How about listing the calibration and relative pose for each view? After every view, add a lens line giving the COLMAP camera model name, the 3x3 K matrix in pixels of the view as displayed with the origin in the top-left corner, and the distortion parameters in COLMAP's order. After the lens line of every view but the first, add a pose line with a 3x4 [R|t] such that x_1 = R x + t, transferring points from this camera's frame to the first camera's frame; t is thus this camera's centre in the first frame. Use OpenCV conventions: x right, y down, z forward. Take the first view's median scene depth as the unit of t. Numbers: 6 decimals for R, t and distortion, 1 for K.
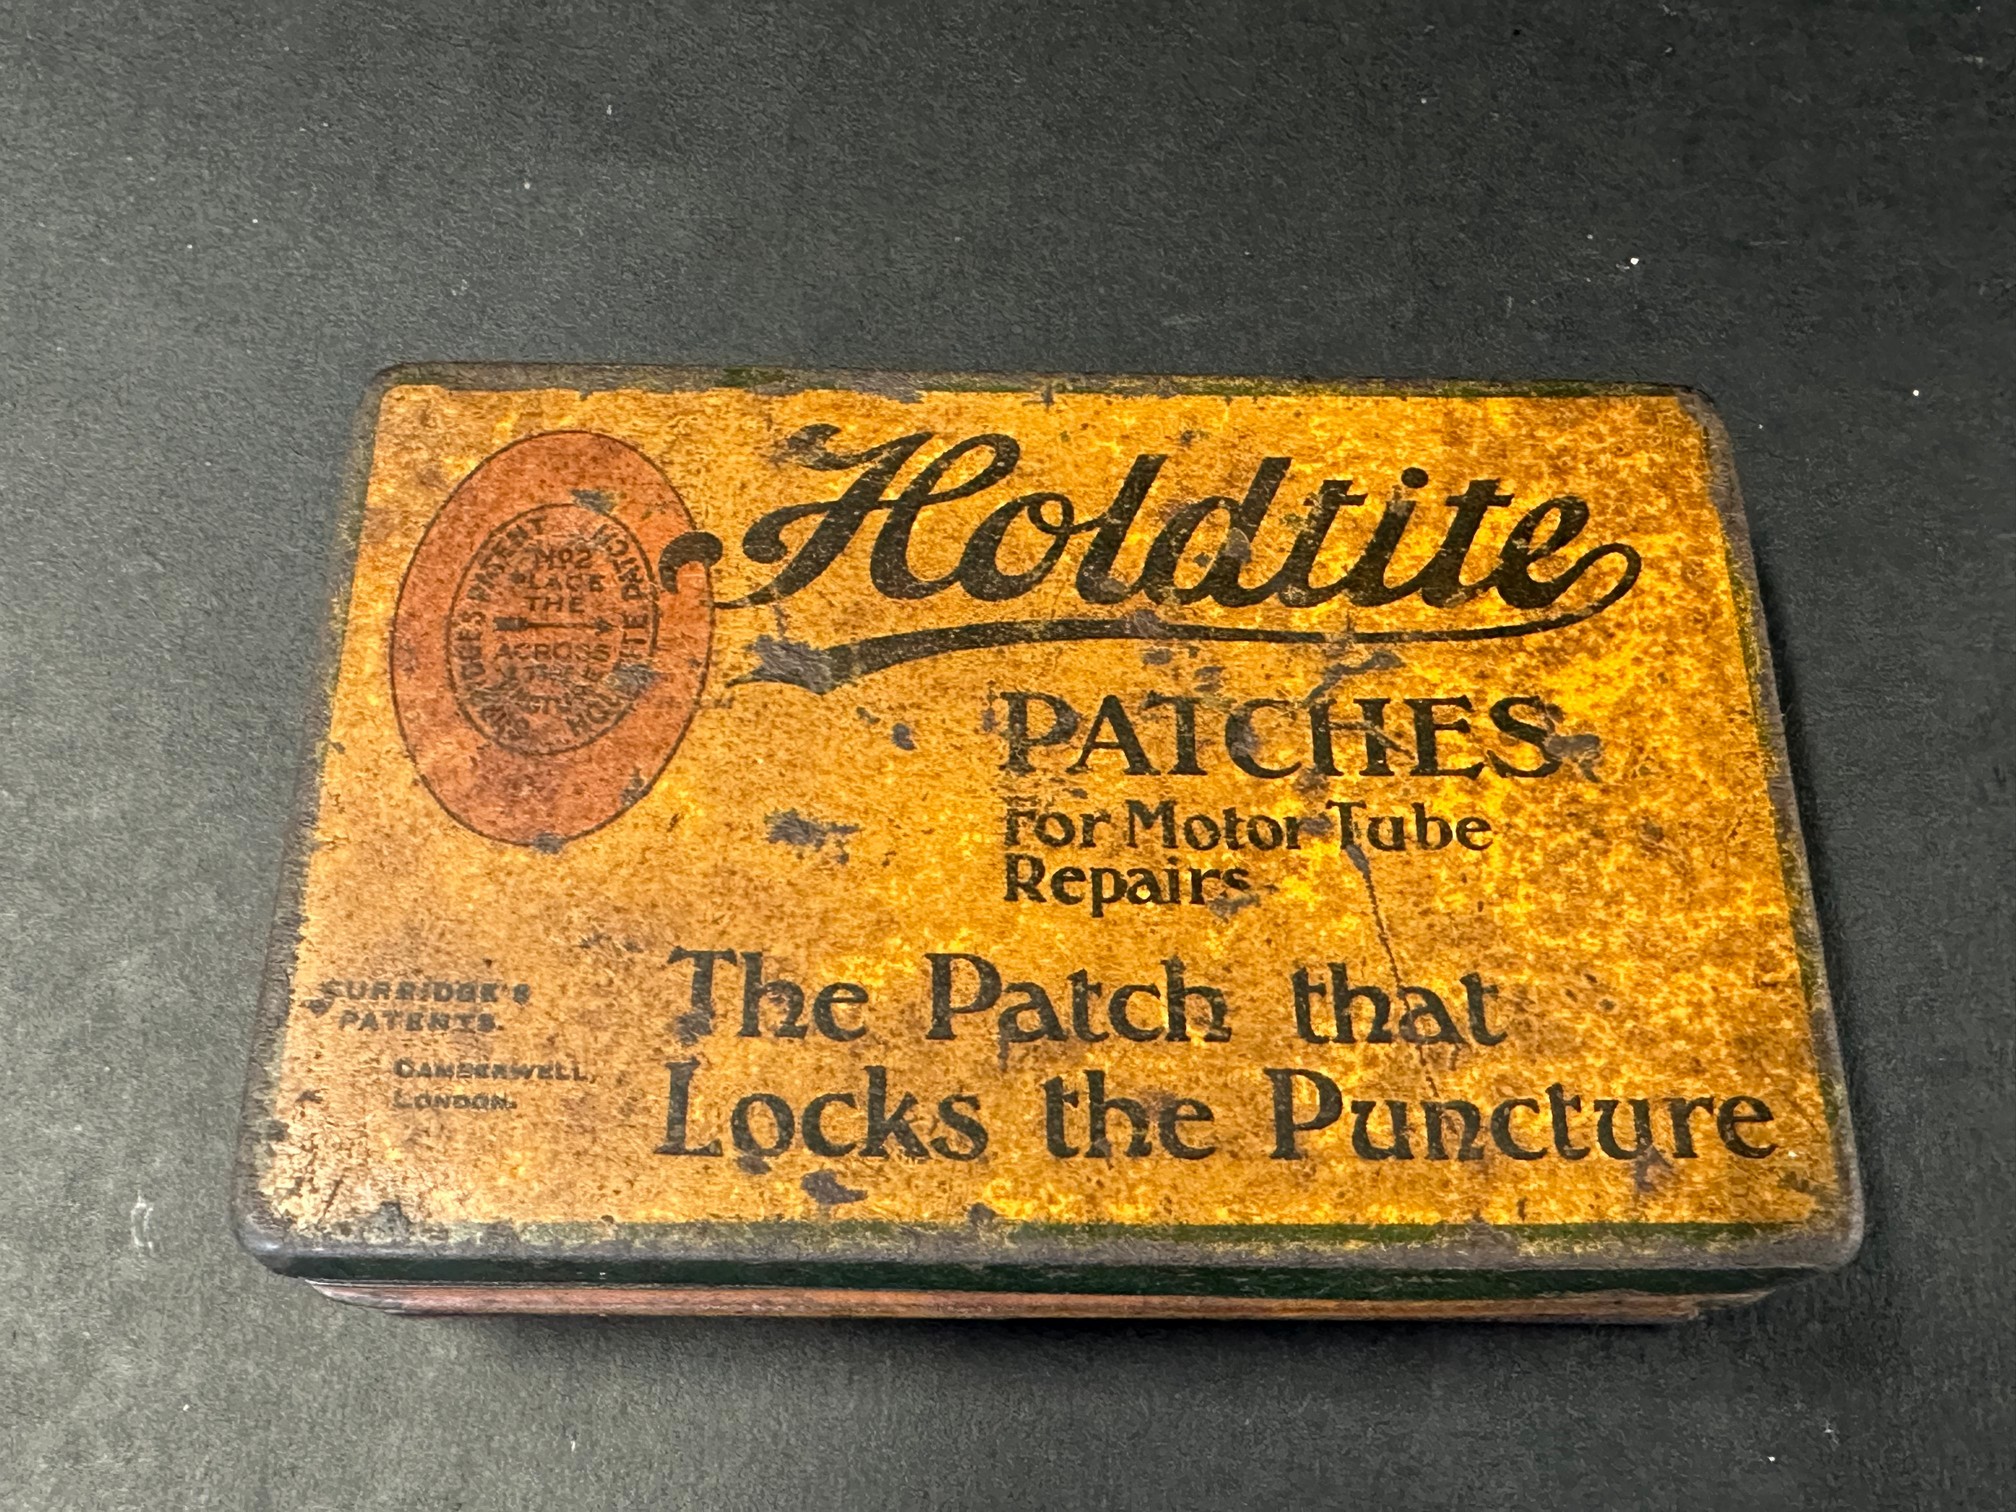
lens RADIAL K [[2073.0, 0, 1010.5], [0, 2073.0, 755.0], [0, 0, 1]] dist [0.007159, 0.000000]
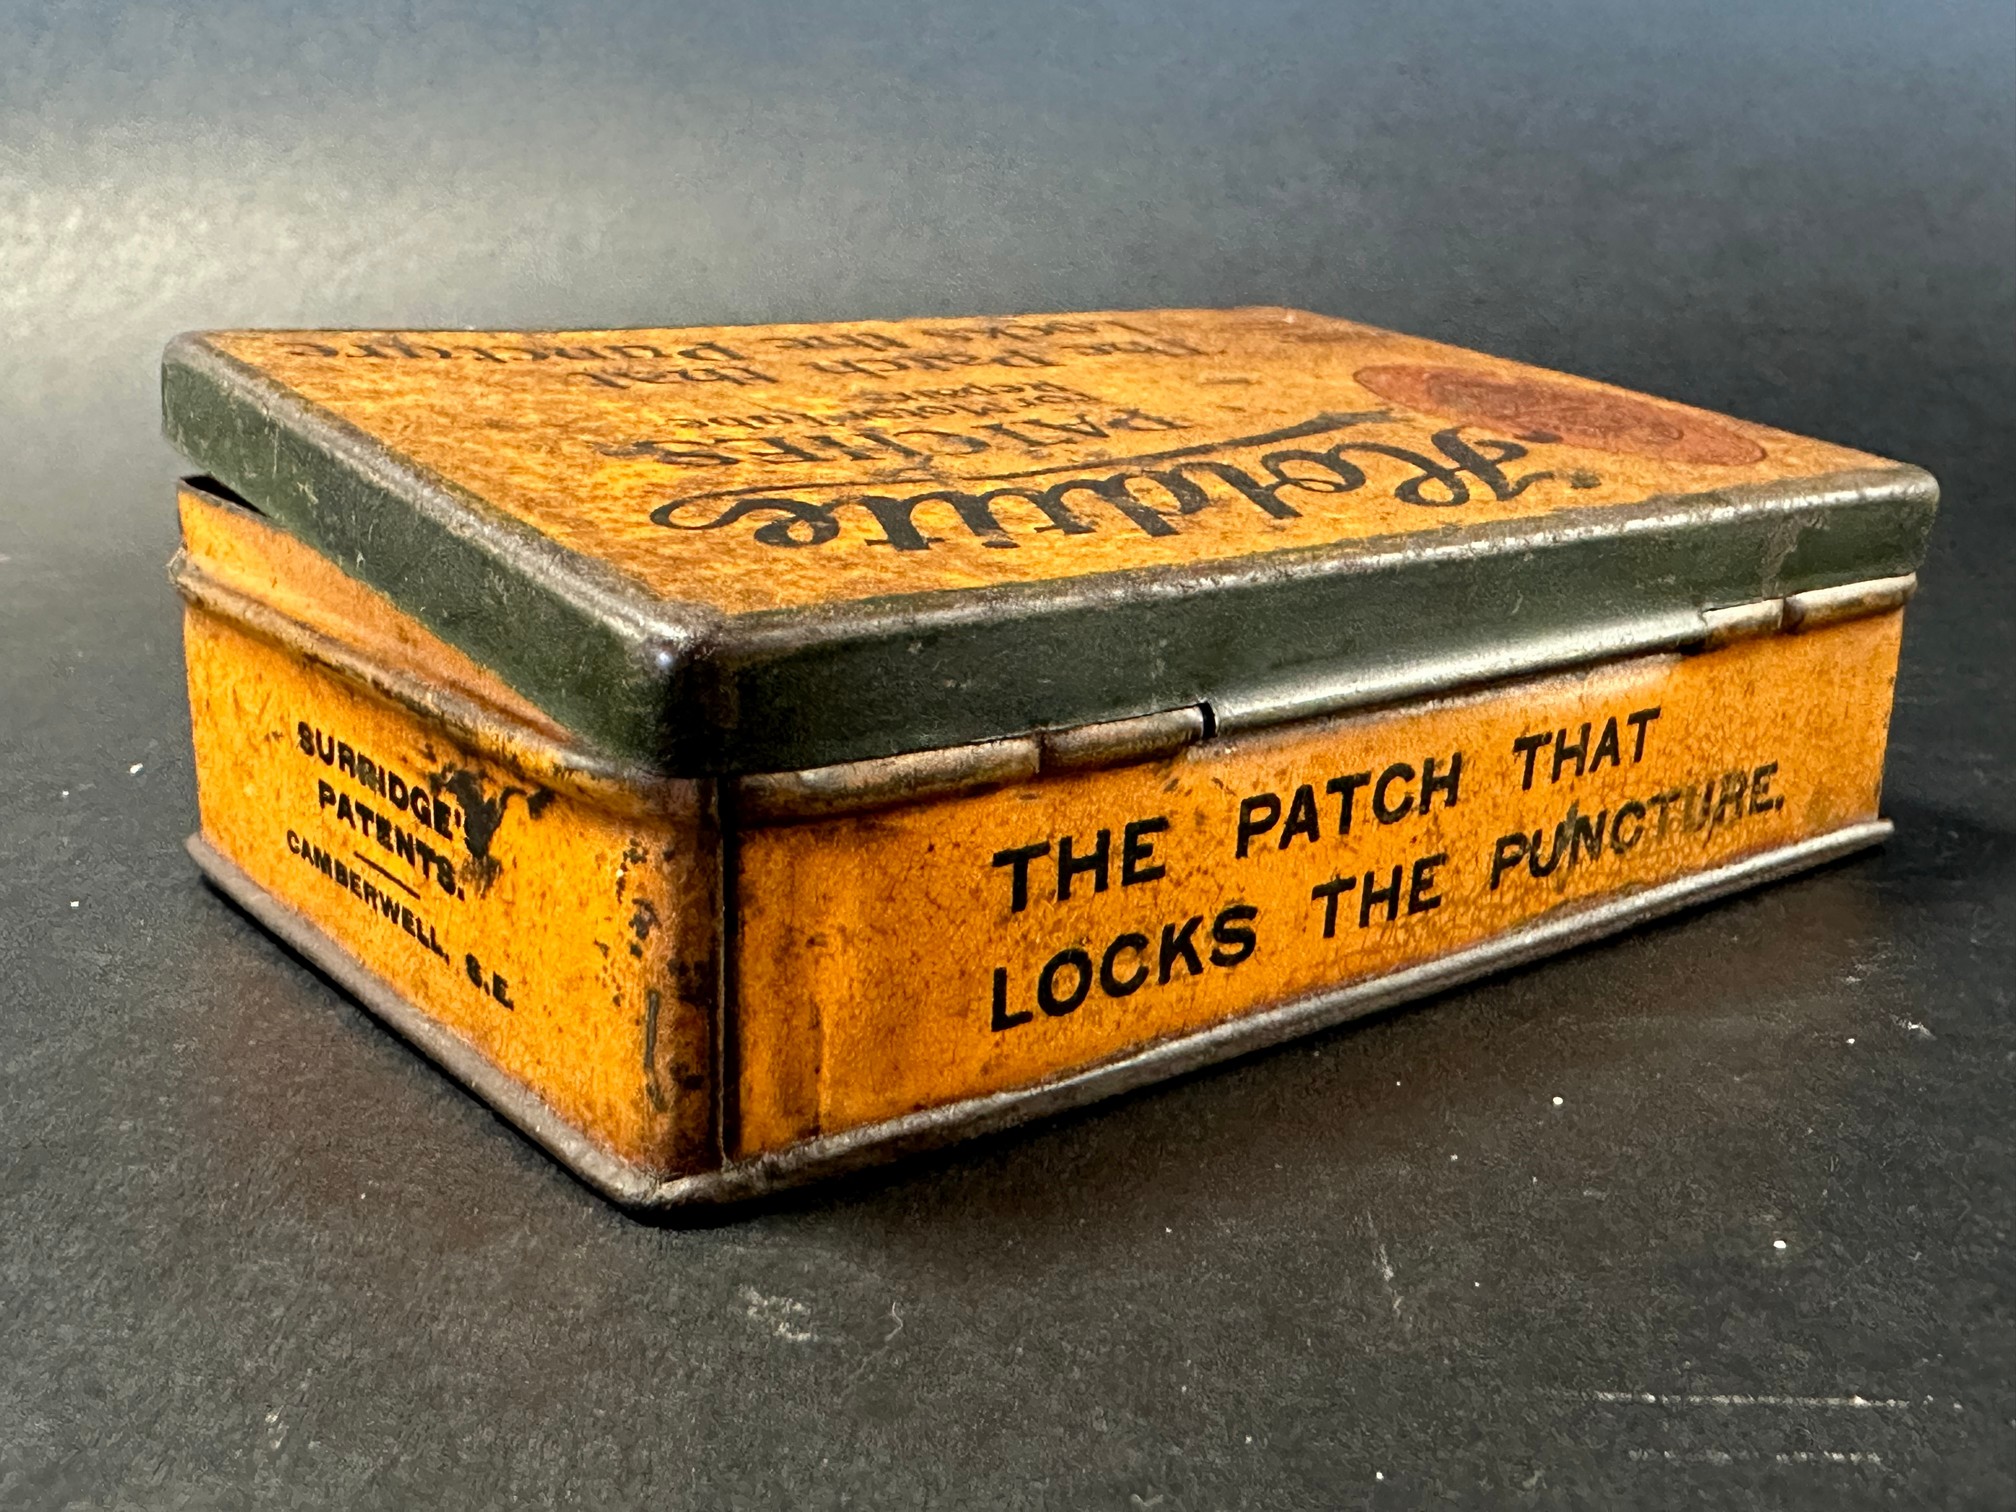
lens RADIAL K [[2073.0, 0, 1009.5], [0, 2073.0, 756.5], [0, 0, 1]] dist [0.007159, 0.000000]
pose [[-0.780534, 0.123025, -0.612888, 0.662728], [-0.604578, 0.100675, 0.790159, -0.713847], [0.158912, 0.987284, -0.004202, 1.144708]]
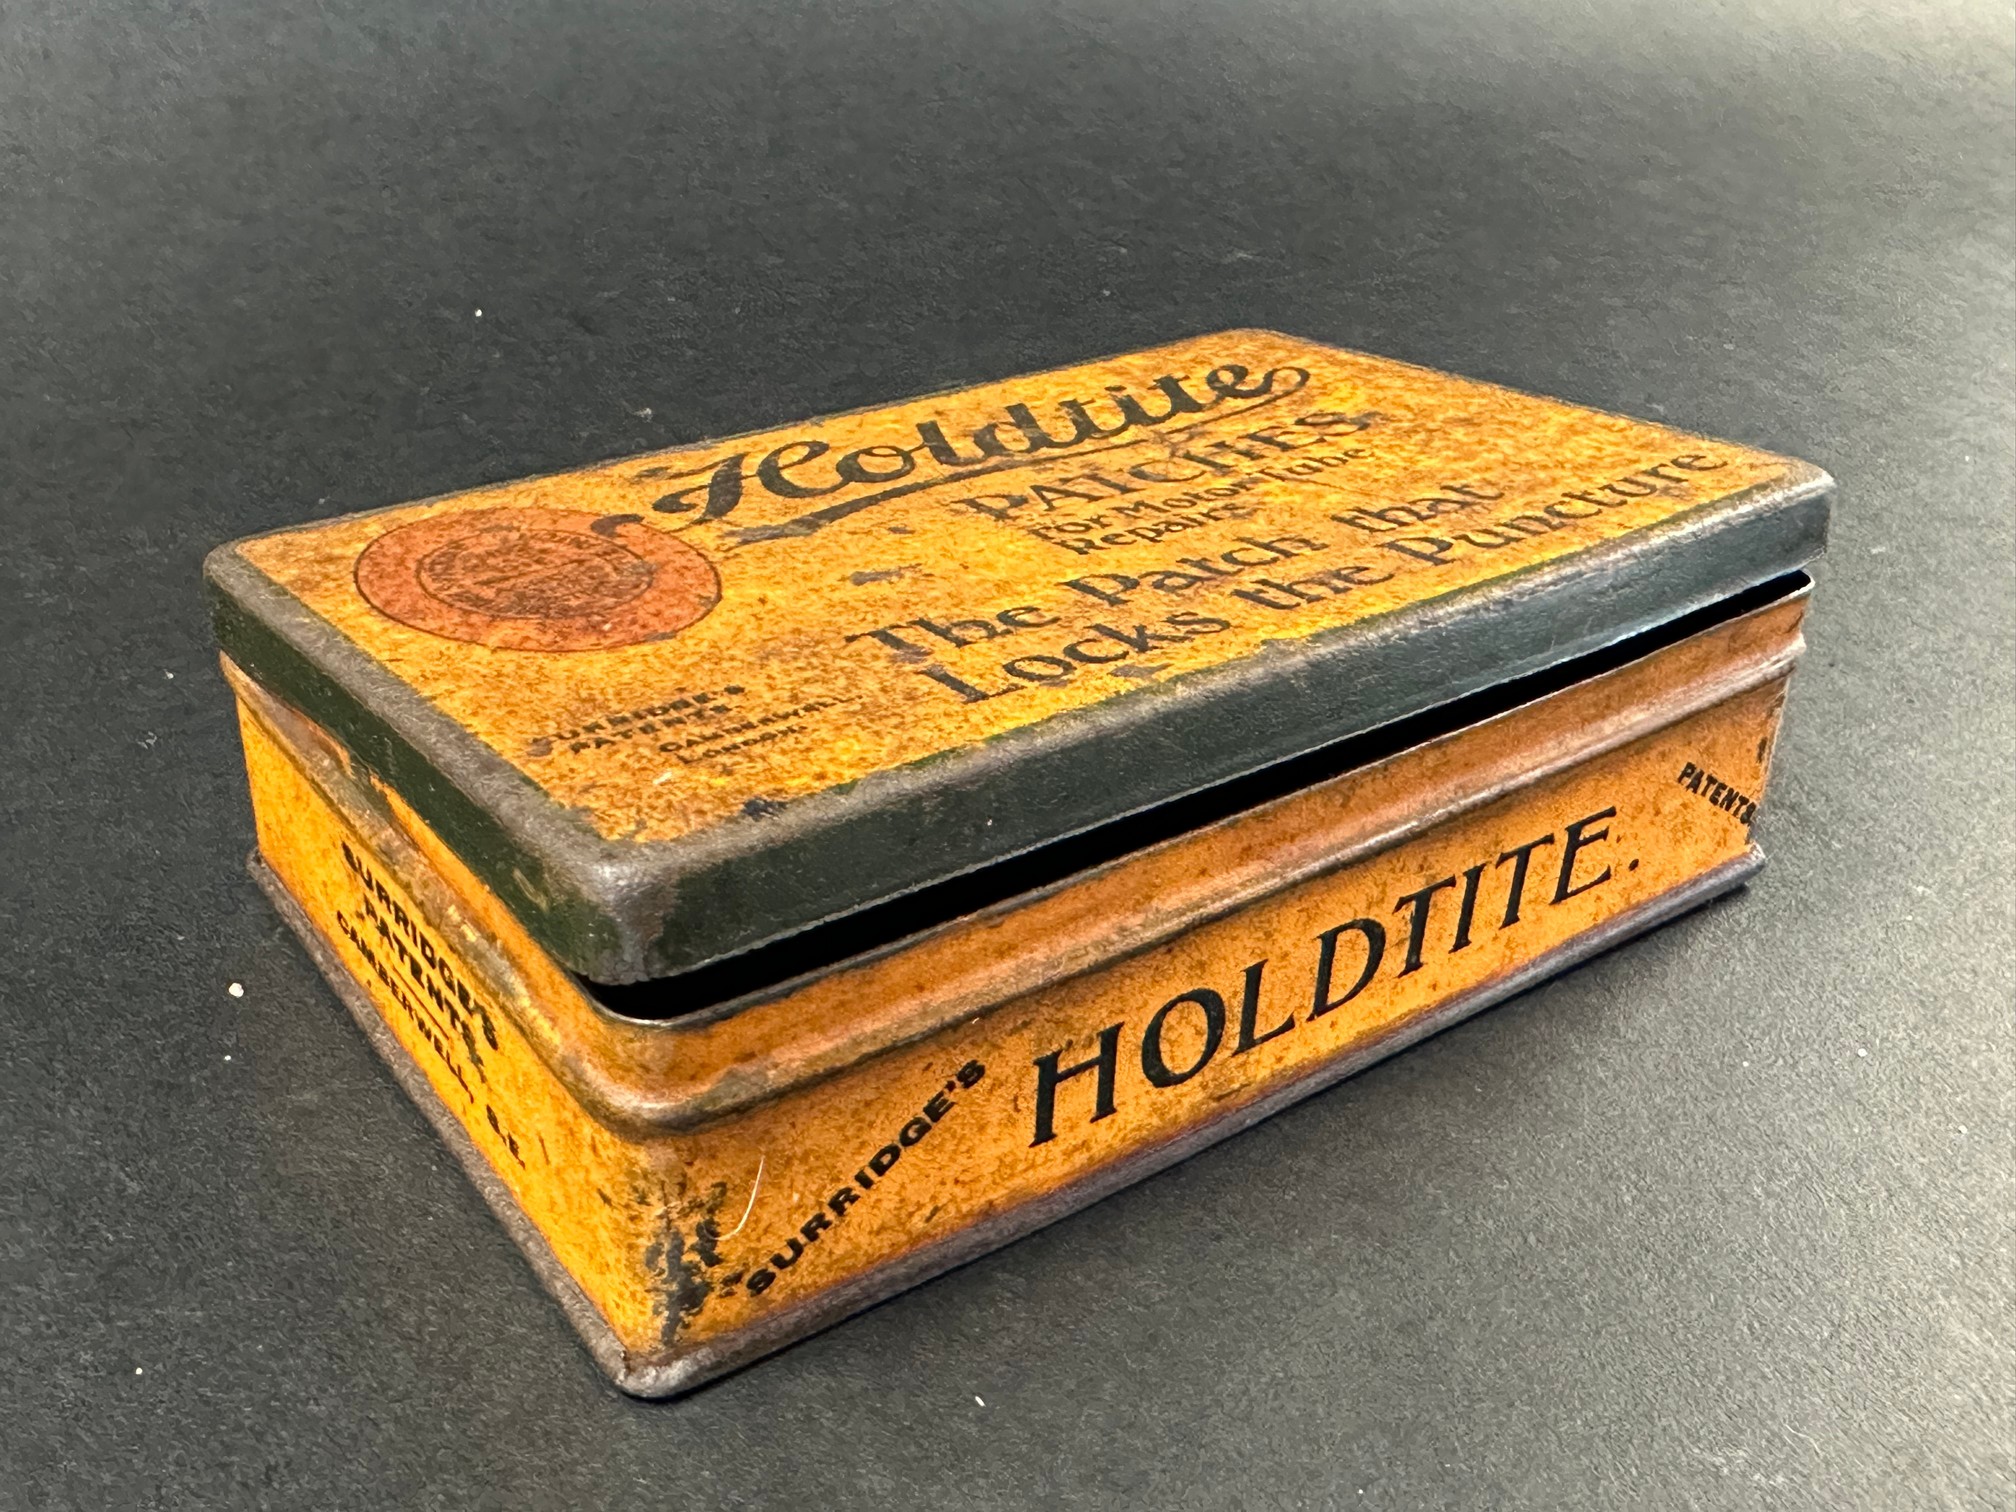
lens RADIAL K [[2073.0, 0, 1005.8], [0, 2073.0, 758.1], [0, 0, 1]] dist [0.007159, 0.000000]
pose [[0.807109, -0.291054, 0.513676, -0.572544], [0.552418, 0.679318, -0.483074, 0.595771], [-0.208349, 0.673657, 0.709067, 0.325674]]
